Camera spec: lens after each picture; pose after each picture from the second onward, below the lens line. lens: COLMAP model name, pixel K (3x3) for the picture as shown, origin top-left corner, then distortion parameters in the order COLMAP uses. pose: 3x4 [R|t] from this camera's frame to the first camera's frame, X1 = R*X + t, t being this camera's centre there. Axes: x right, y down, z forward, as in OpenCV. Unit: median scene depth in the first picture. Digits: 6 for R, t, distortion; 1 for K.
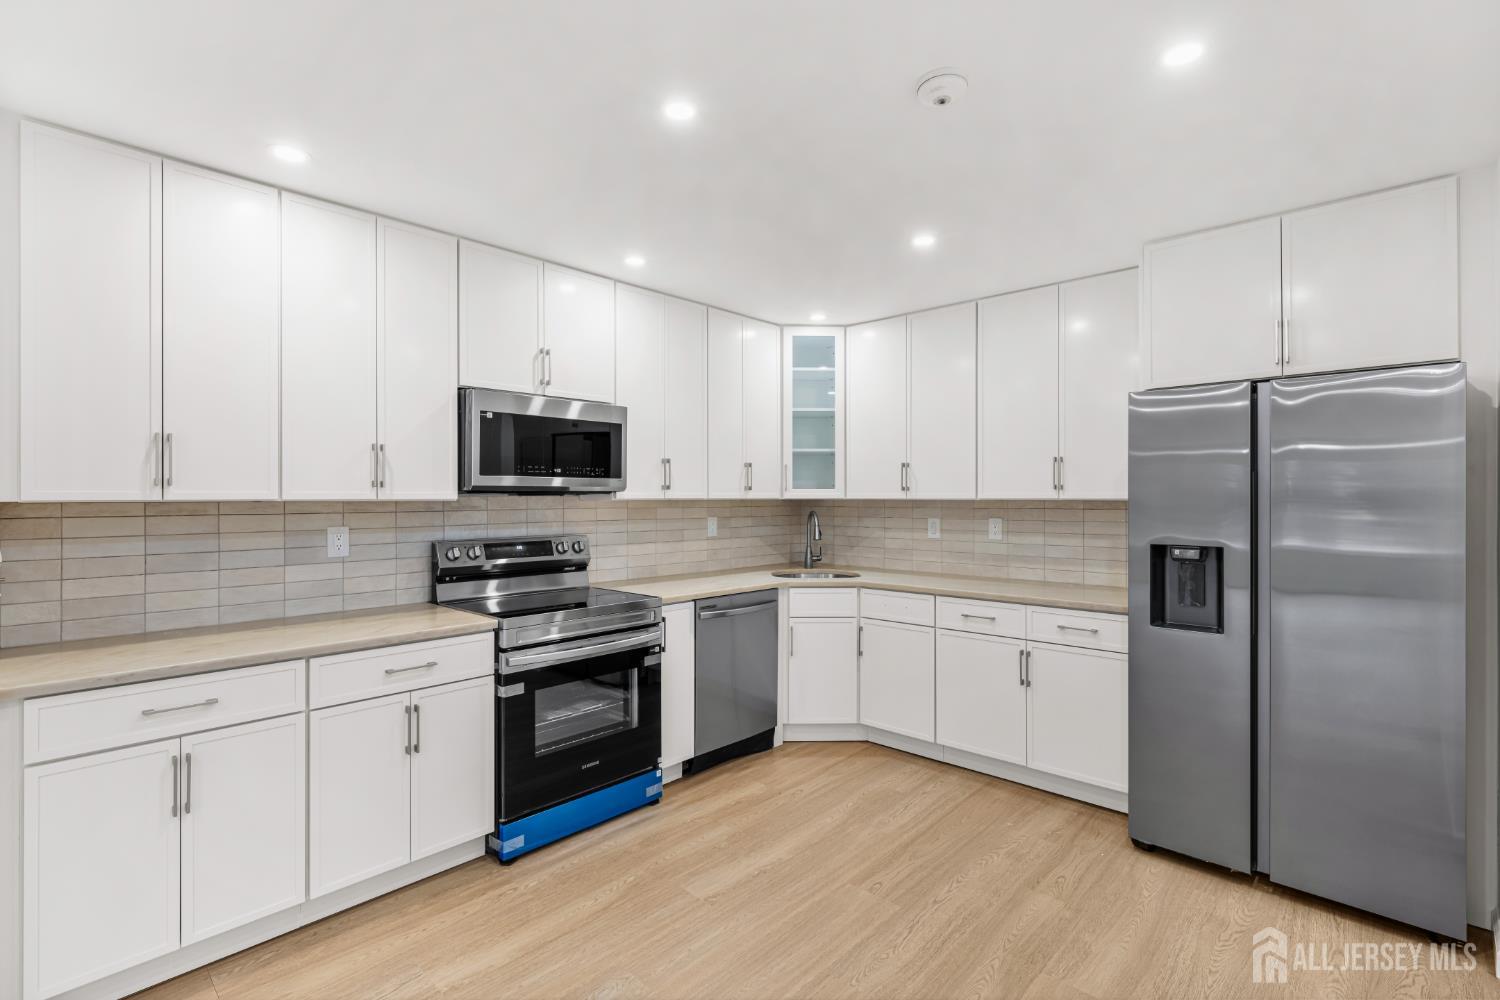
lens RADIAL K [[687.8, 0, 747.8], [0, 687.8, 497.7], [0, 0, 1]] dist [0.000301, 0.000195]
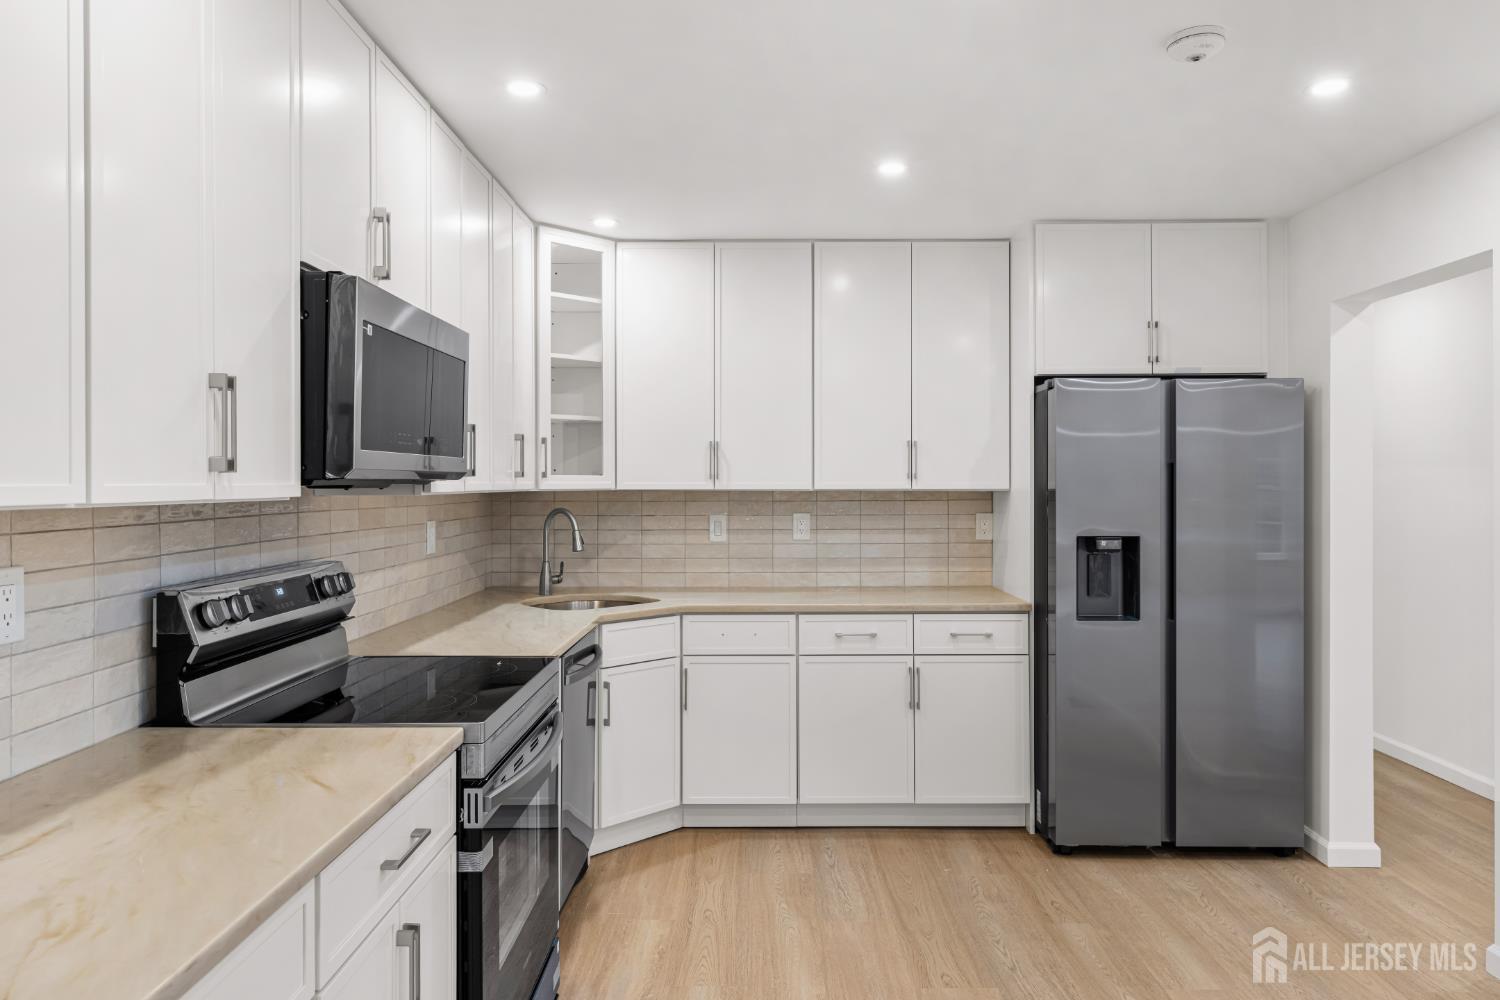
lens RADIAL K [[983.3, 0, 747.0], [0, 983.3, 483.0], [0, 0, 1]] dist [0.003271, 0.001573]
pose [[0.734485, -0.000515, 0.678625, -0.576164], [0.000880, 1.000000, -0.000192, -0.006397], [-0.678624, 0.000738, 0.734485, 0.244761]]
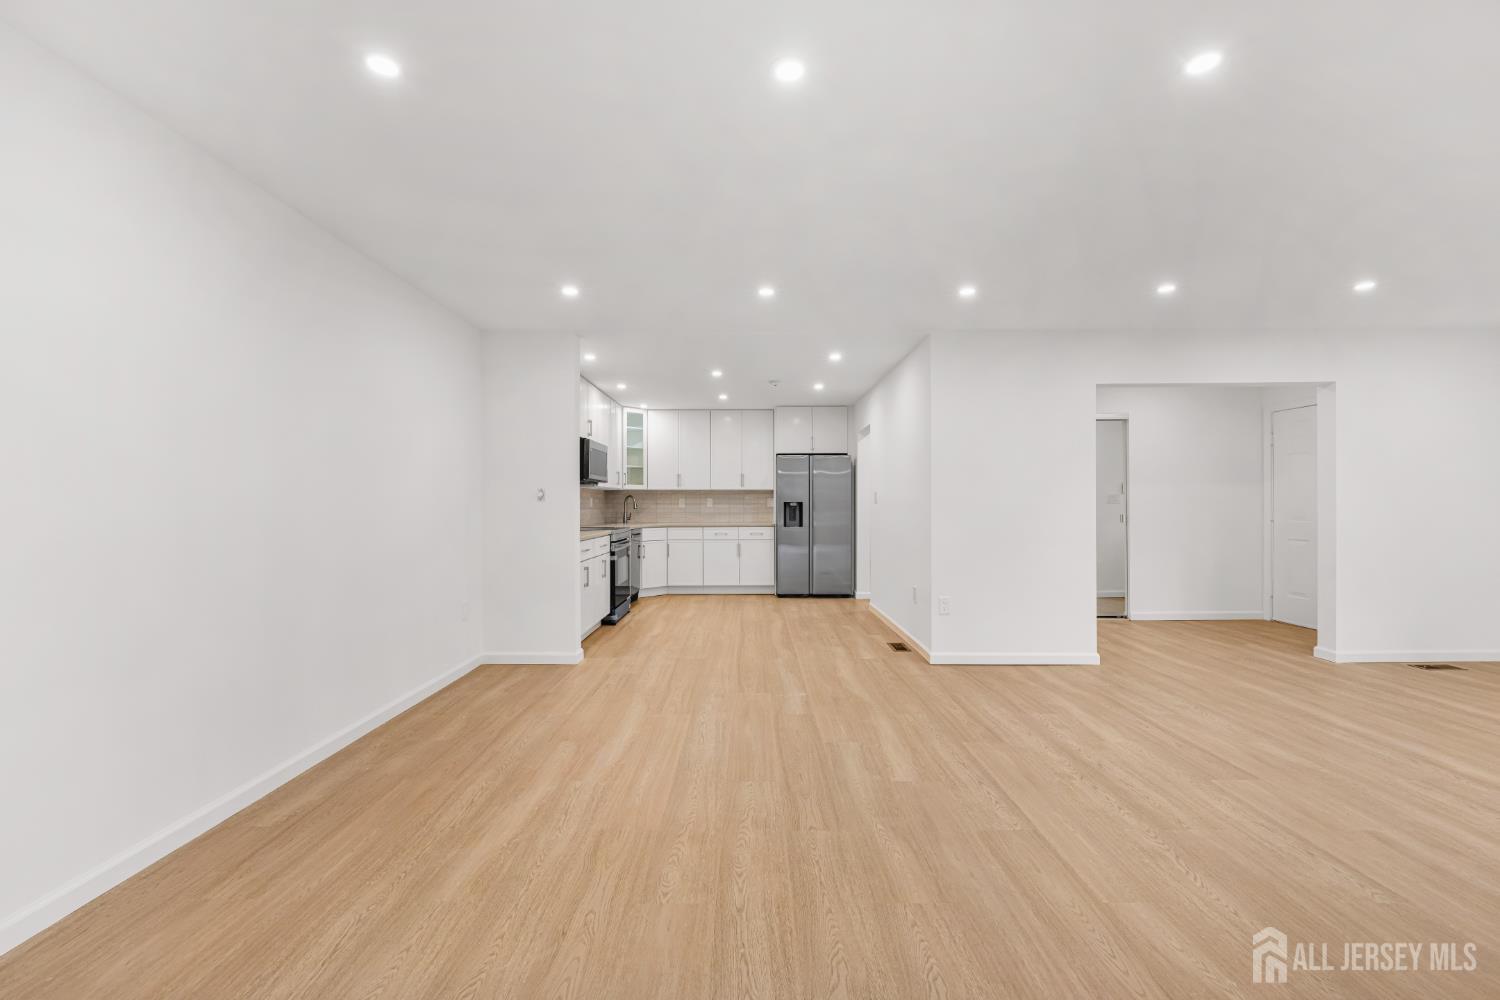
lens RADIAL K [[615.6, 0, 747.0], [0, 615.6, 504.6], [0, 0, 1]] dist [-0.001362, 0.000050]
pose [[0.730469, -0.000492, 0.682946, -1.265996], [0.000026, 1.000000, 0.000692, 0.063565], [-0.682946, -0.000488, 0.730469, -0.834107]]
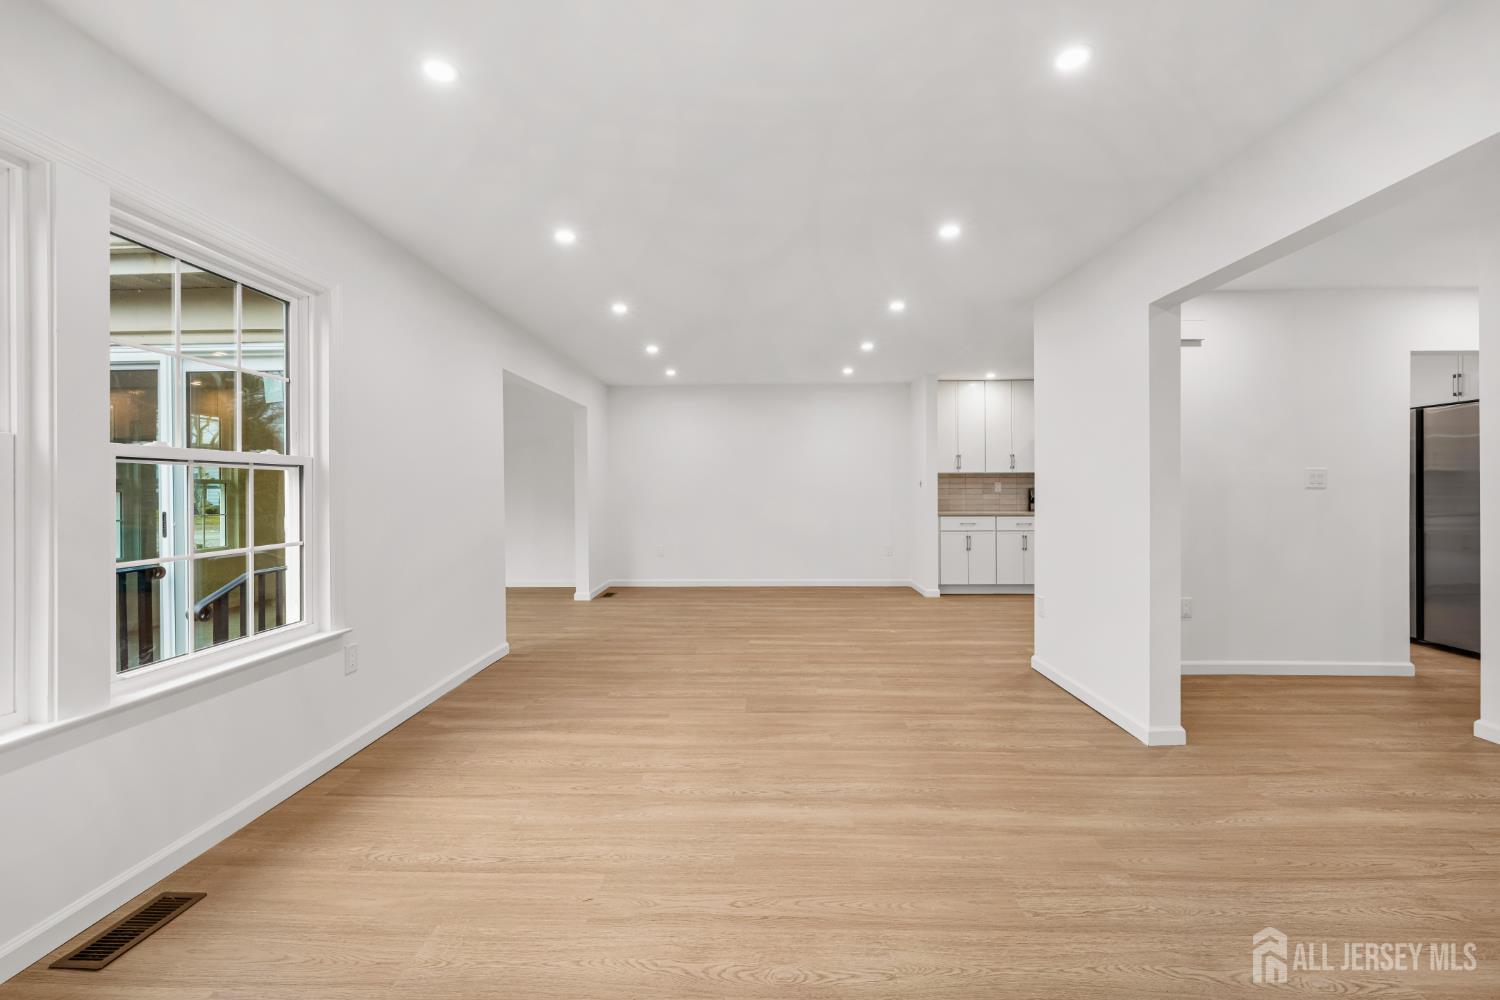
lens RADIAL K [[610.2, 0, 751.4], [0, 610.2, 495.1], [0, 0, 1]] dist [0.000419, 0.000067]
pose [[0.671550, 0.007871, -0.740918, 0.571505], [0.002896, 0.999908, 0.013248, 0.052519], [0.740954, -0.011043, 0.671465, -1.383463]]
